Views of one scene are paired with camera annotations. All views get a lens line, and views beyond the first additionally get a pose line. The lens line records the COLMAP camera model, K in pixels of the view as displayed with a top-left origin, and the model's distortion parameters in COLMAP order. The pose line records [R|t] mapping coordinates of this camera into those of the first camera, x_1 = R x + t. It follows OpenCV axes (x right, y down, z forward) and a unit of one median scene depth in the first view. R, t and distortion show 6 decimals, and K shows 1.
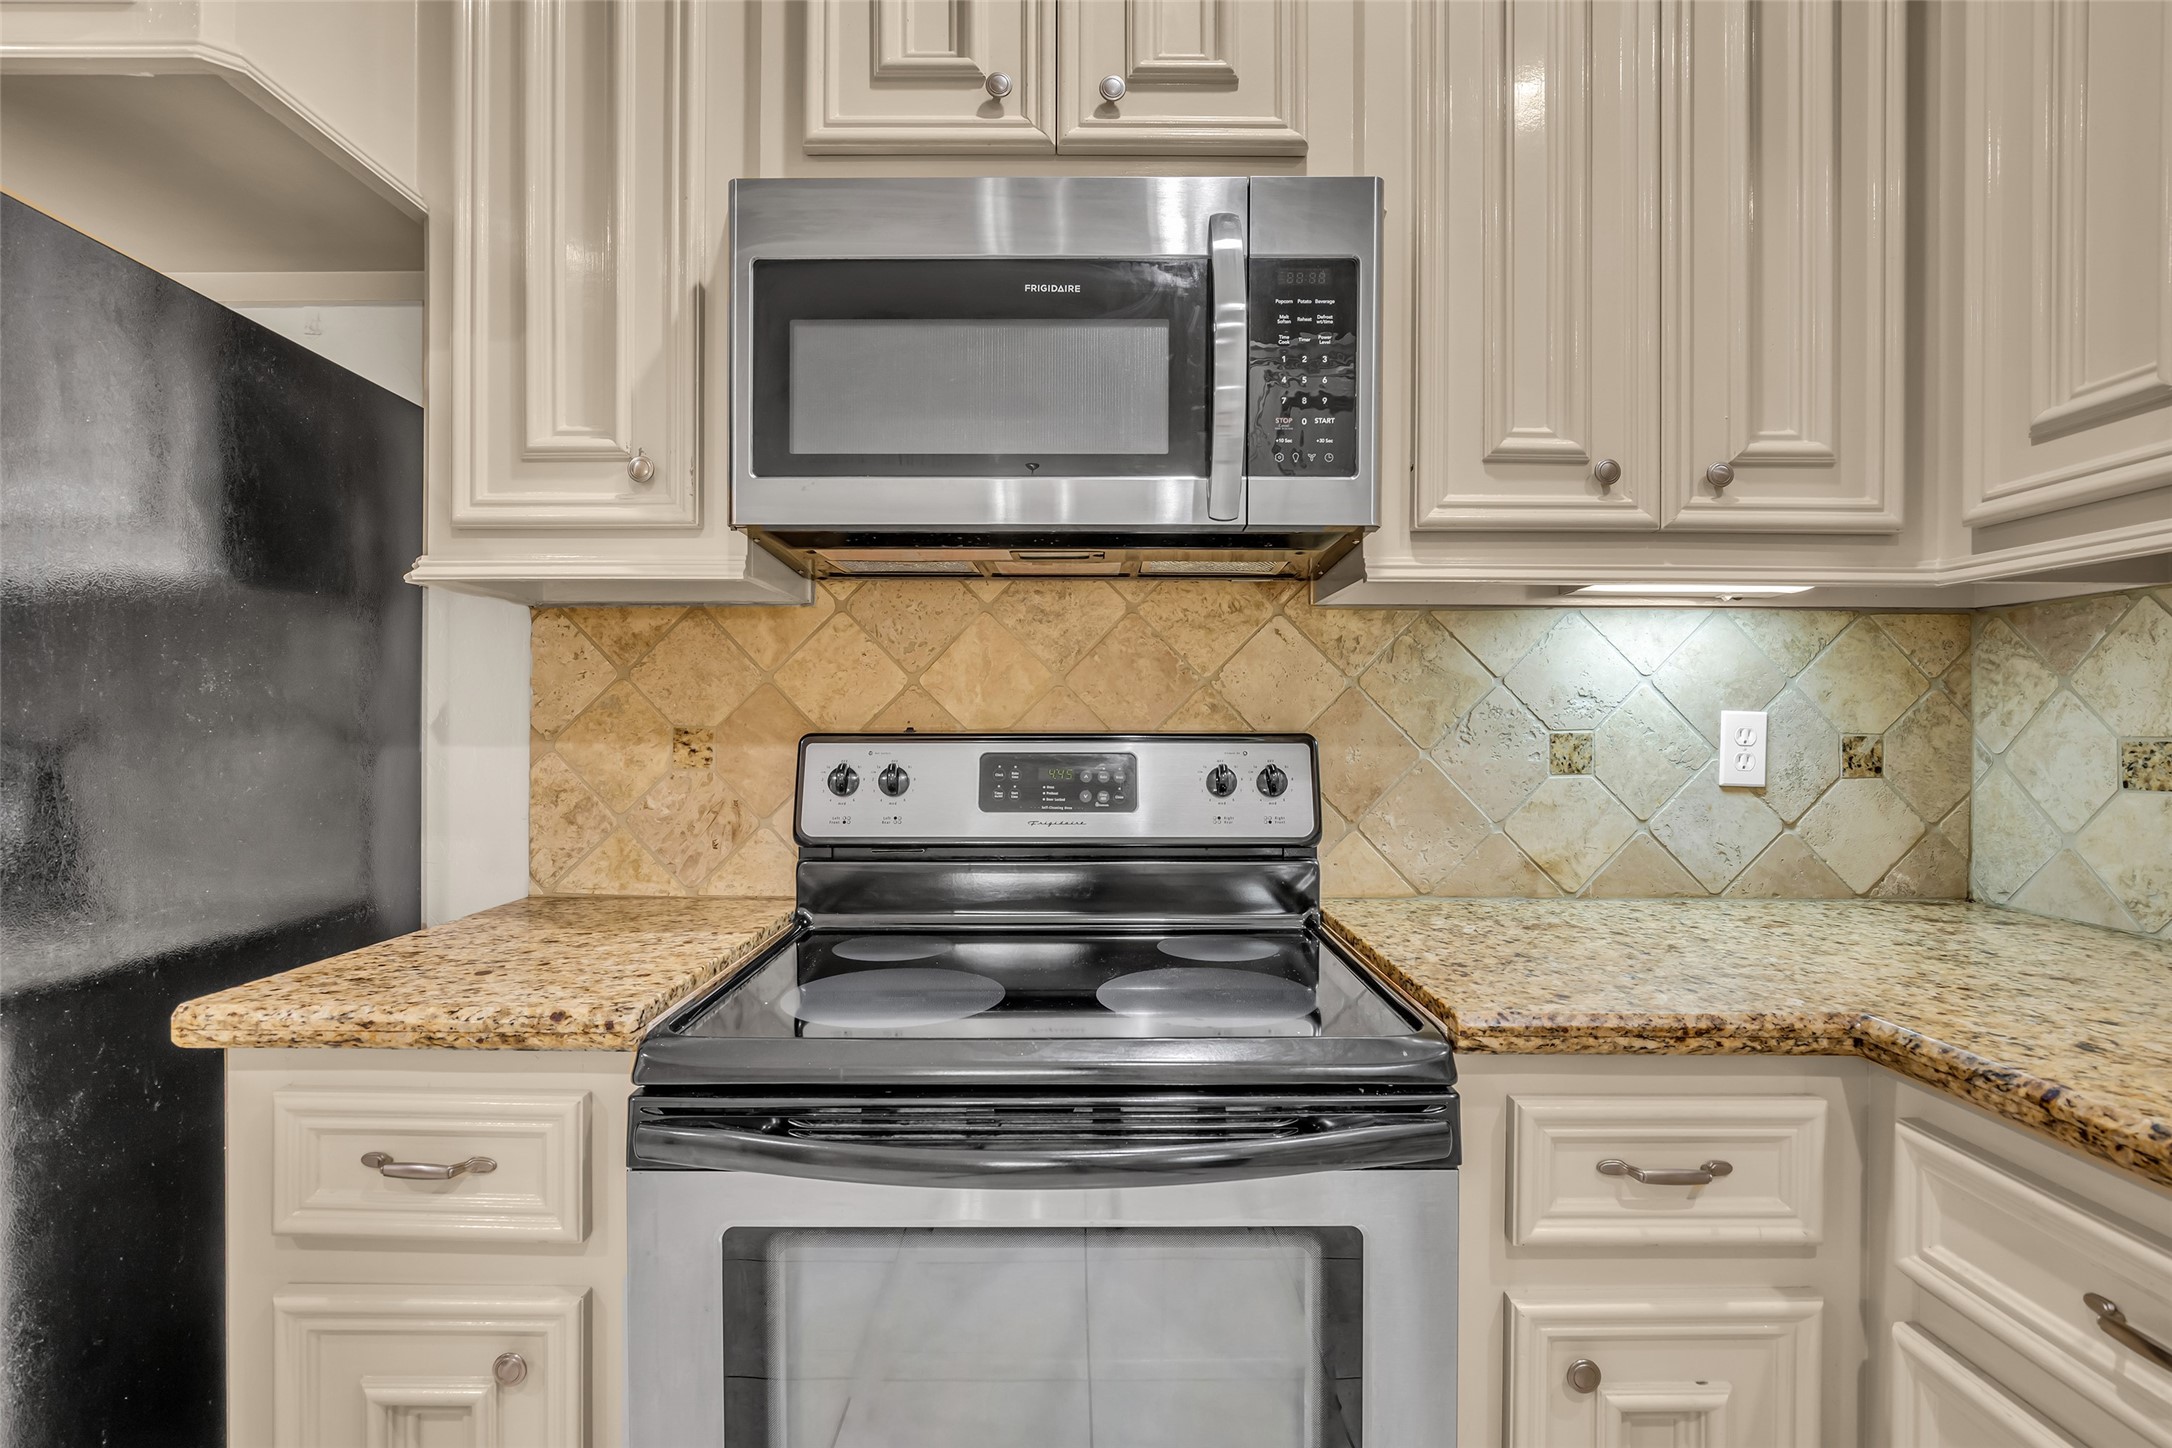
lens RADIAL K [[1058.8, 0, 1081.1], [0, 1058.8, 727.4], [0, 0, 1]] dist [-0.020019, 0.008101]
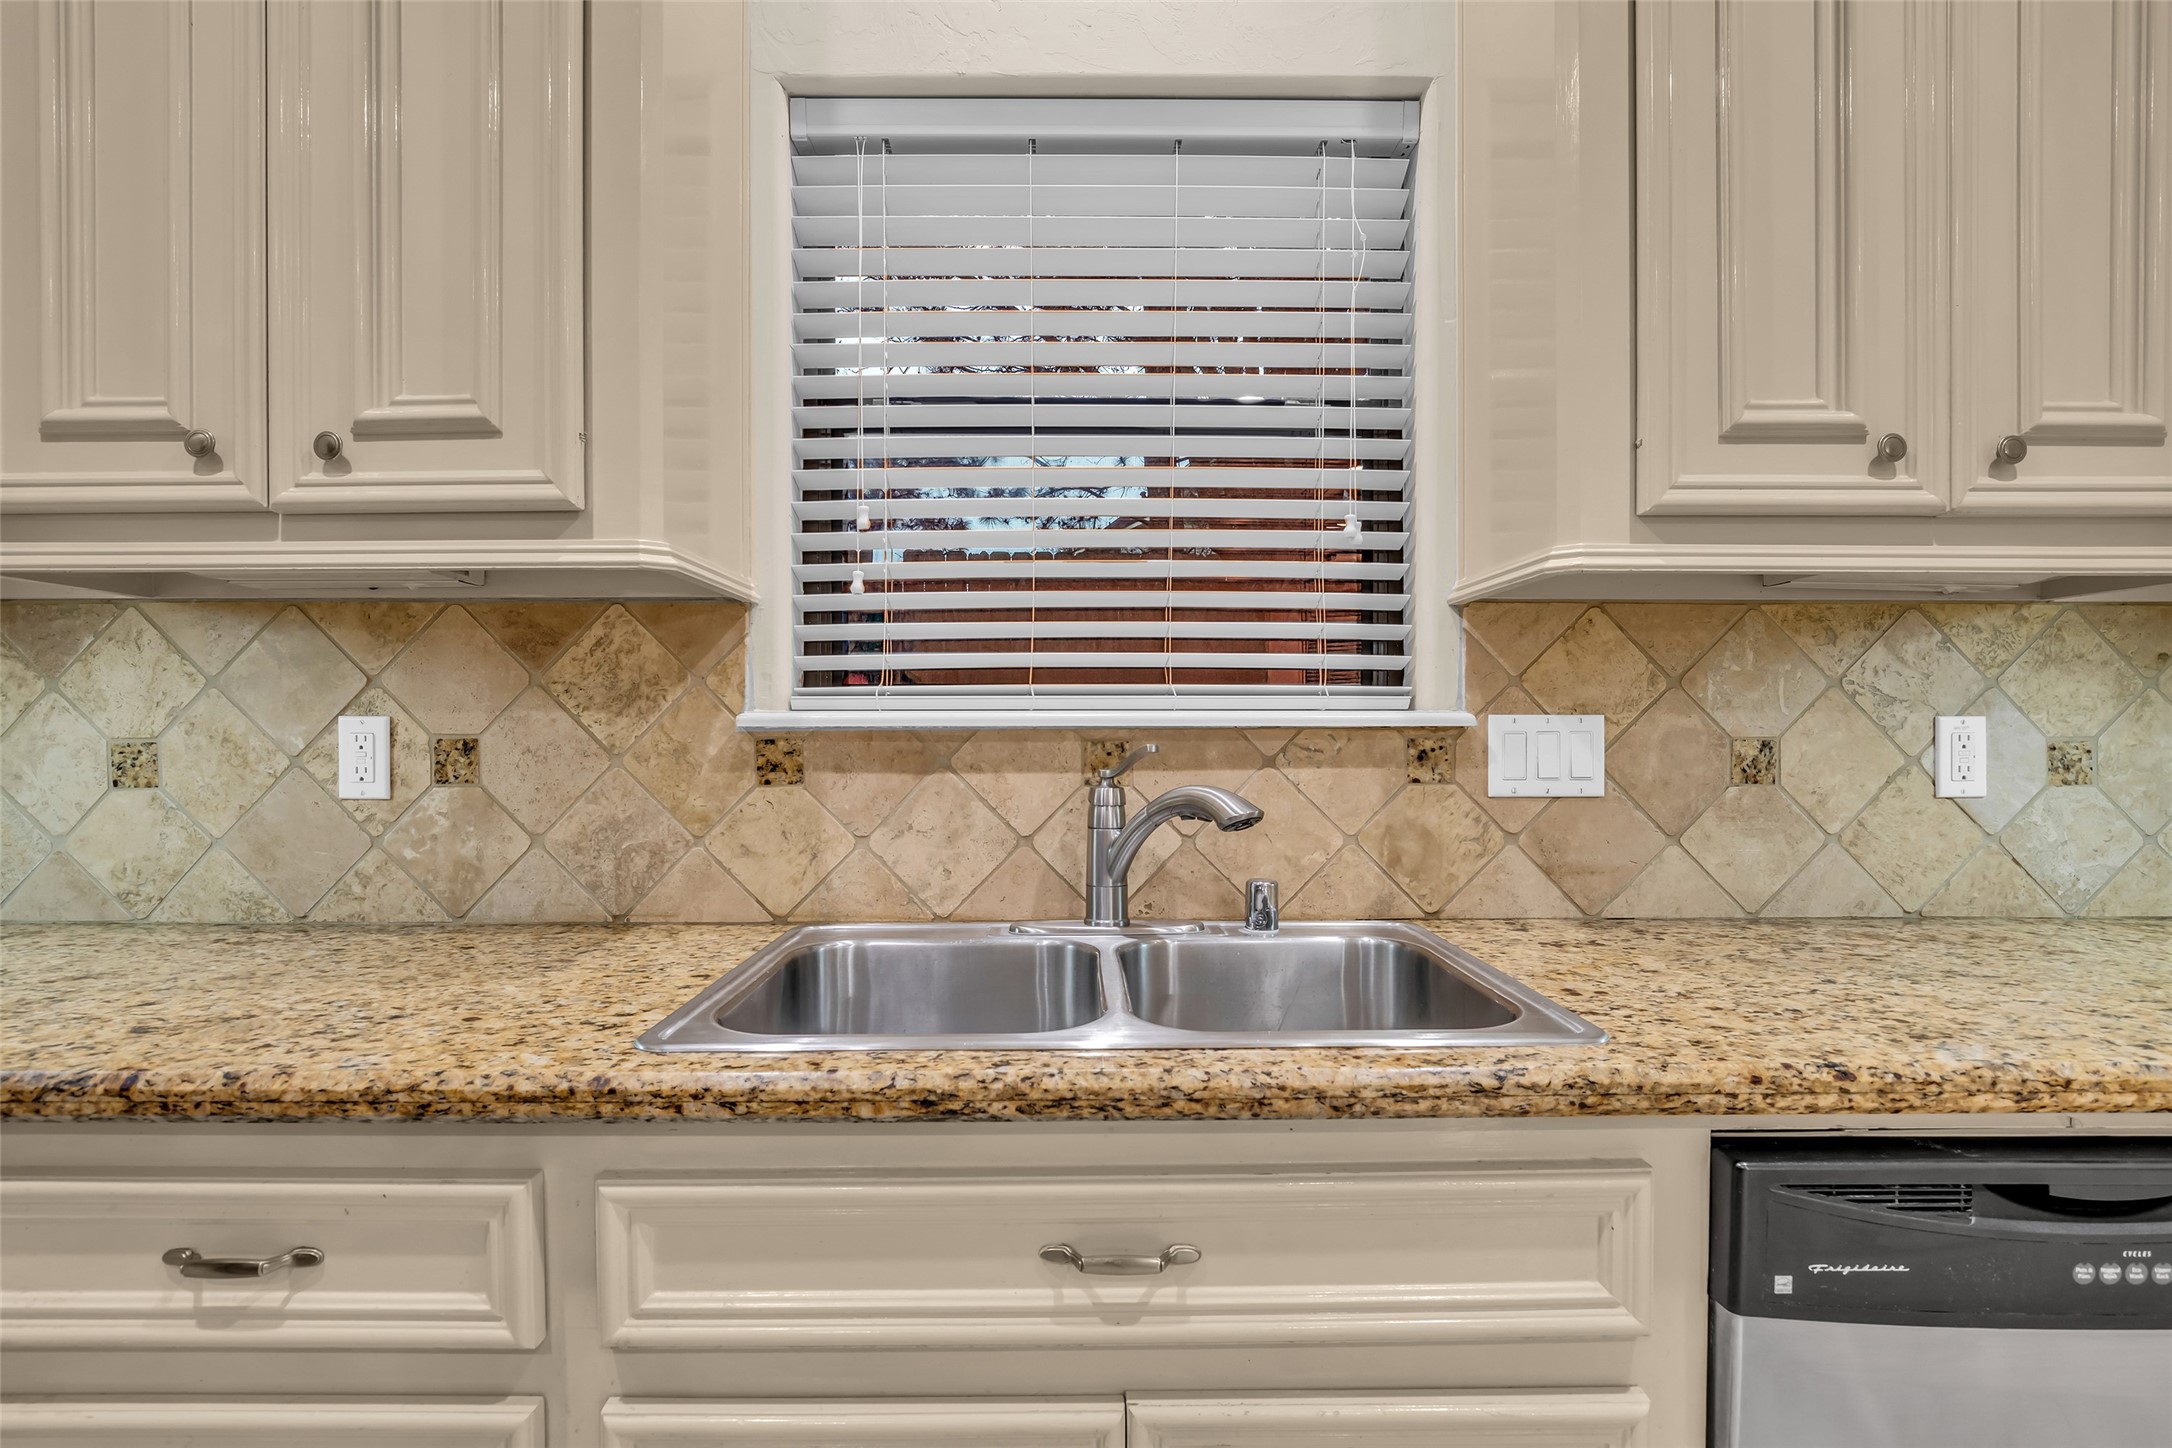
lens RADIAL K [[1057.5, 0, 1079.8], [0, 1057.5, 739.8], [0, 0, 1]] dist [-0.019918, 0.005694]
pose [[-0.008763, -0.014073, 0.999863, -0.059645], [0.005352, 0.999886, 0.014120, 0.000625], [-0.999947, 0.005475, -0.008687, 0.032245]]
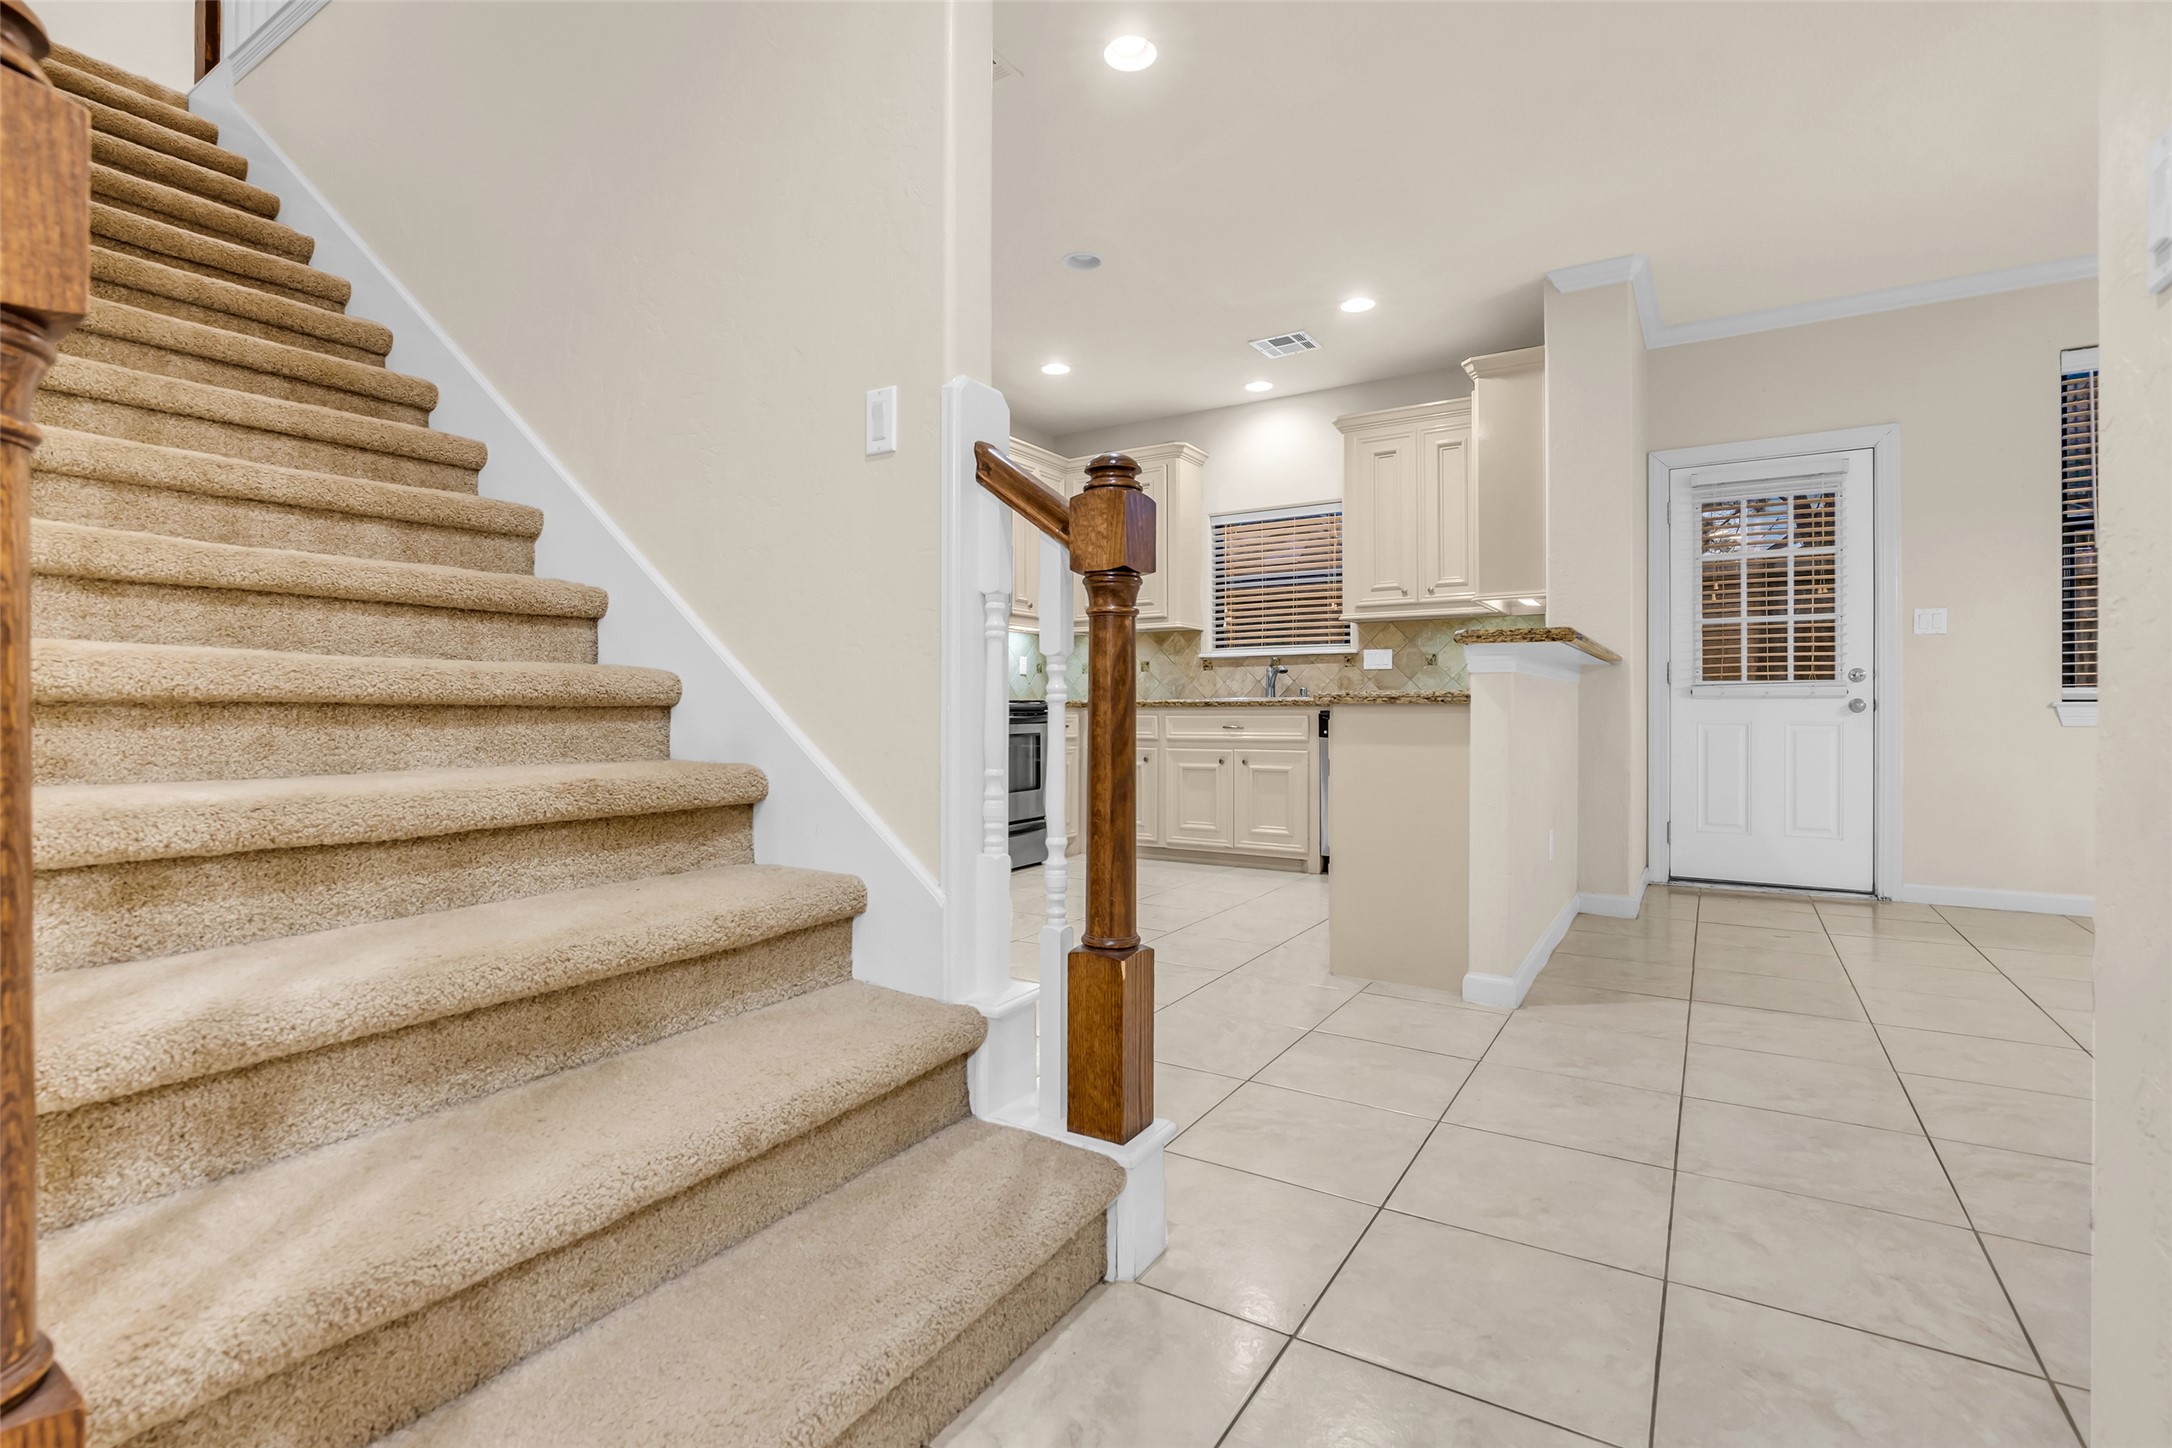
lens RADIAL K [[1006.0, 0, 1082.4], [0, 1006.0, 709.3], [0, 0, 1]] dist [-0.014422, 0.000334]
pose [[0.531431, -0.002763, 0.847097, -2.979653], [0.005913, 0.999982, -0.000447, 0.220933], [-0.847081, 0.005246, 0.531438, -1.517110]]
